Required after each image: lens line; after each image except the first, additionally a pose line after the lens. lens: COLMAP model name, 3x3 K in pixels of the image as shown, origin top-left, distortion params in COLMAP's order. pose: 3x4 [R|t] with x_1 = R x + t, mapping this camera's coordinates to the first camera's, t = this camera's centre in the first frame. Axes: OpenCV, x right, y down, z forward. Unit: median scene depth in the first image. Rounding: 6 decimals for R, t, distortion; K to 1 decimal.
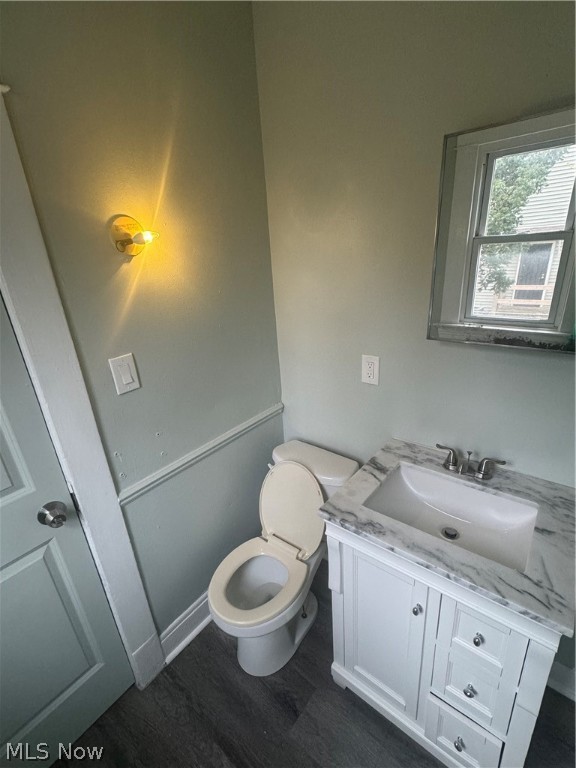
lens RADIAL K [[355.1, 0, 288.3], [0, 355.1, 384.6], [0, 0, 1]] dist [-0.000904, -0.000893]
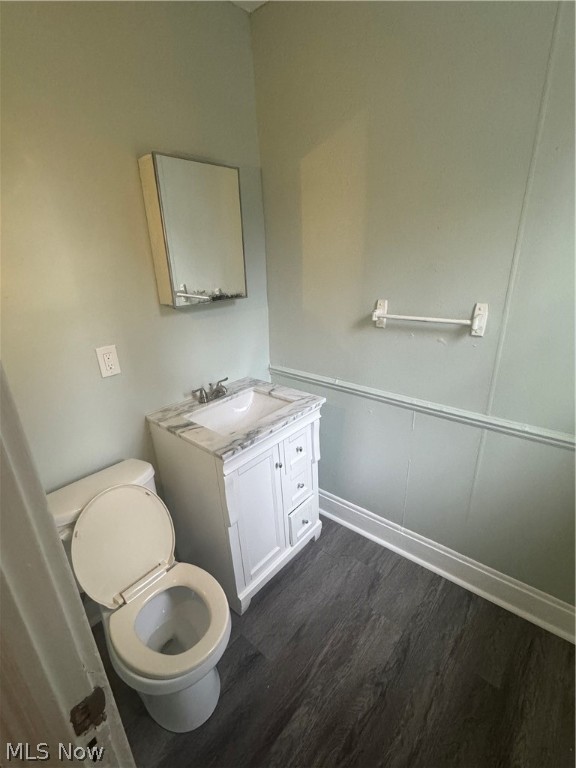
lens RADIAL K [[355.1, 0, 288.8], [0, 355.1, 384.2], [0, 0, 1]] dist [-0.000904, -0.000893]
pose [[0.026542, -0.295191, 0.955070, -0.892612], [0.382028, 0.885881, 0.263189, -0.067231], [-0.923769, 0.357878, 0.136285, 0.538064]]
